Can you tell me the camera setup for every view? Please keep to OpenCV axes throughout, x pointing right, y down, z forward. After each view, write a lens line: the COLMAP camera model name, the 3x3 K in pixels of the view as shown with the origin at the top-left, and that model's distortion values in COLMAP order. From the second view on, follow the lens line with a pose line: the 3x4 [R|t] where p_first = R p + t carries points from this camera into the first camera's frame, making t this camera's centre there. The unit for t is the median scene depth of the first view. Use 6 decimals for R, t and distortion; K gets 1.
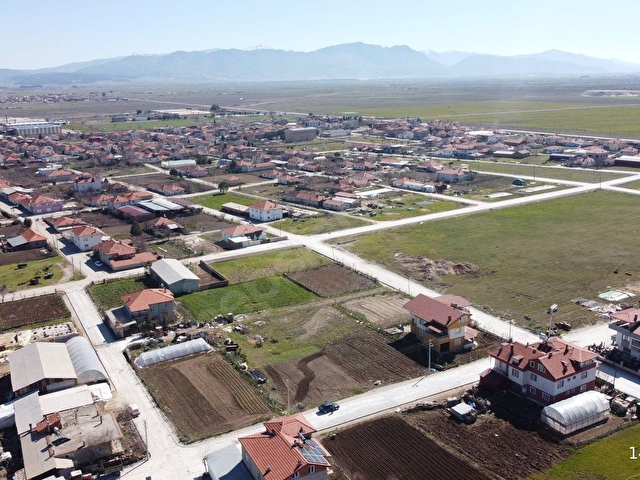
lens RADIAL K [[646.1, 0, 320.0], [0, 646.1, 240.0], [0, 0, 1]] dist [0.014862, -0.037788]
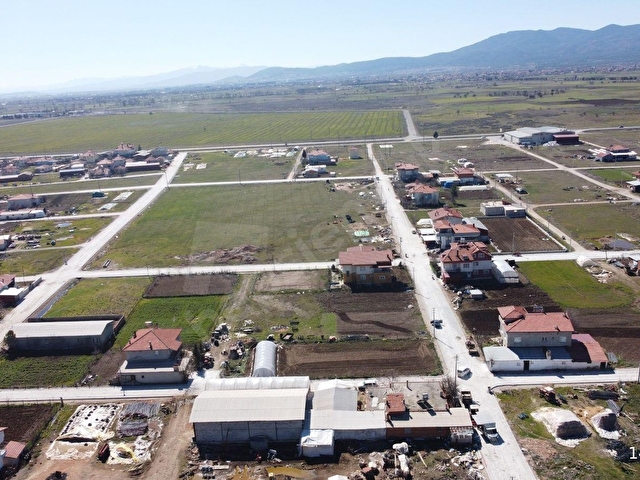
lens RADIAL K [[646.1, 0, 320.0], [0, 646.1, 240.0], [0, 0, 1]] dist [0.014862, -0.037788]
pose [[0.506880, -0.214344, 0.834943, -0.694167], [0.247904, 0.963921, 0.096957, -0.054367], [-0.825601, 0.157840, 0.541728, 0.267334]]
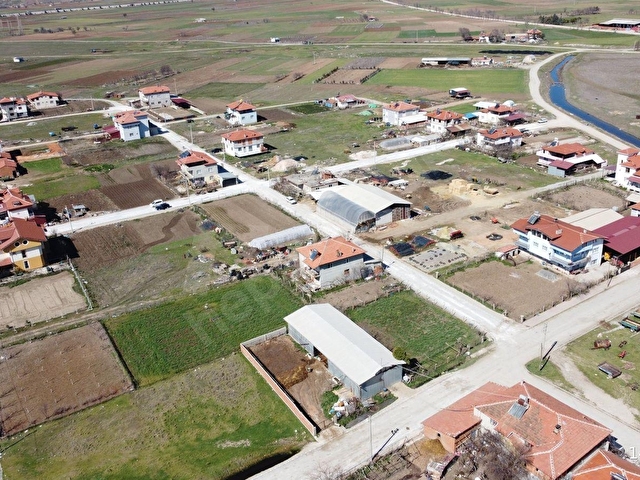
lens RADIAL K [[646.1, 0, 320.0], [0, 646.1, 240.0], [0, 0, 1]] dist [0.014862, -0.037788]
pose [[-0.997191, 0.074459, 0.008084, -0.214073], [0.064314, 0.795983, 0.601893, -0.339634], [0.038382, 0.600722, -0.798536, 1.347925]]
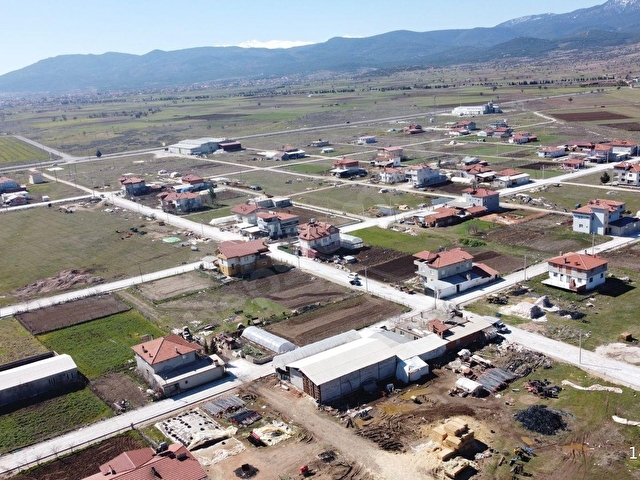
lens RADIAL K [[646.1, 0, 320.0], [0, 646.1, 240.0], [0, 0, 1]] dist [0.014862, -0.037788]
pose [[-0.119775, -0.218825, 0.968385, -0.868125], [0.312124, 0.917649, 0.245965, -0.145872], [-0.942461, 0.331717, -0.041611, 0.656070]]
